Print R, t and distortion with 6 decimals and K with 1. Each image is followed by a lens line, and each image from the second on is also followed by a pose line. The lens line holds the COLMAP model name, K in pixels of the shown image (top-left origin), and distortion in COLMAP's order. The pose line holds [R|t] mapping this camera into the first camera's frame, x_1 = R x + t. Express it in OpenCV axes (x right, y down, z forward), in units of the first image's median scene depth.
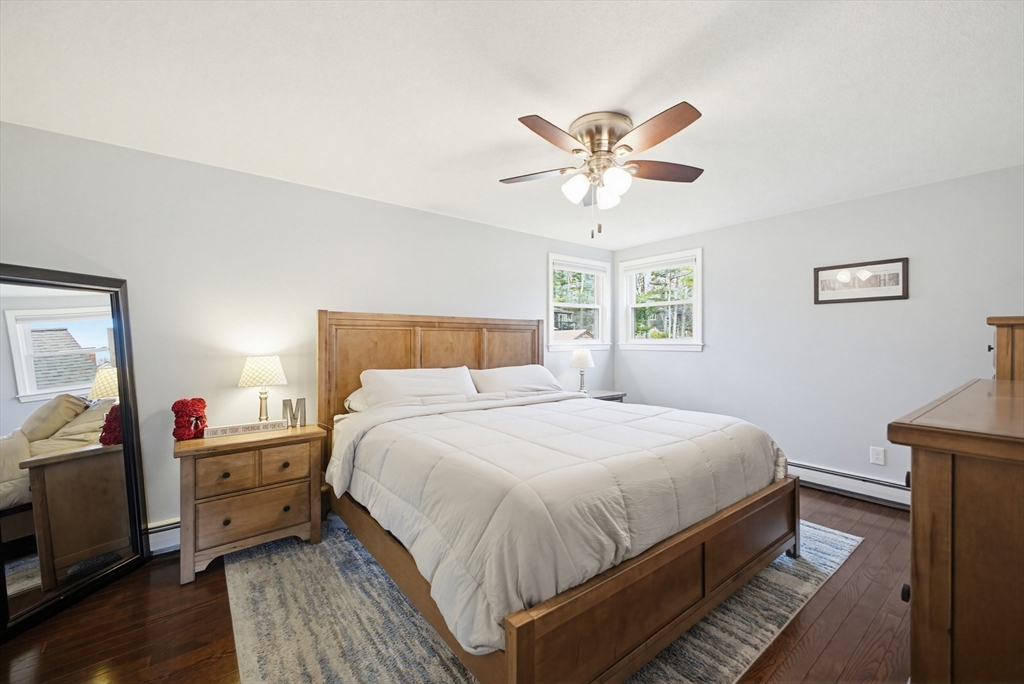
lens RADIAL K [[406.4, 0, 512.0], [0, 406.4, 342.0], [0, 0, 1]] dist [0.001442, -0.000029]
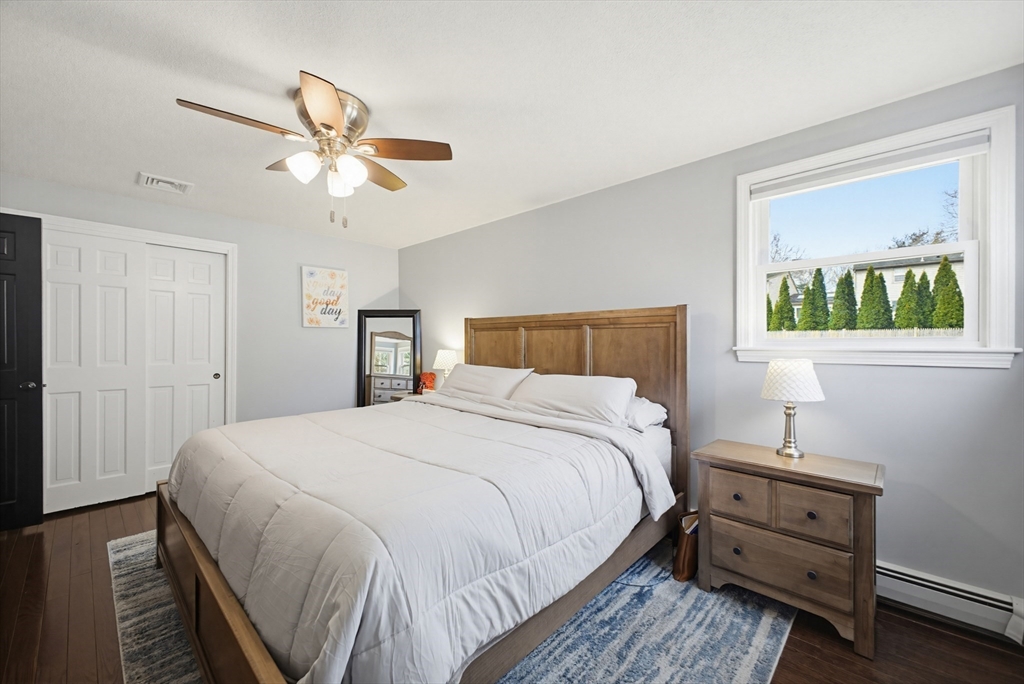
lens RADIAL K [[406.4, 0, 512.0], [0, 406.4, 342.0], [0, 0, 1]] dist [0.001442, -0.000029]
pose [[0.146629, -0.000012, -0.989191, 0.700509], [-0.005535, 0.999984, -0.000833, 0.001096], [0.989176, 0.005598, 0.146627, 0.753792]]
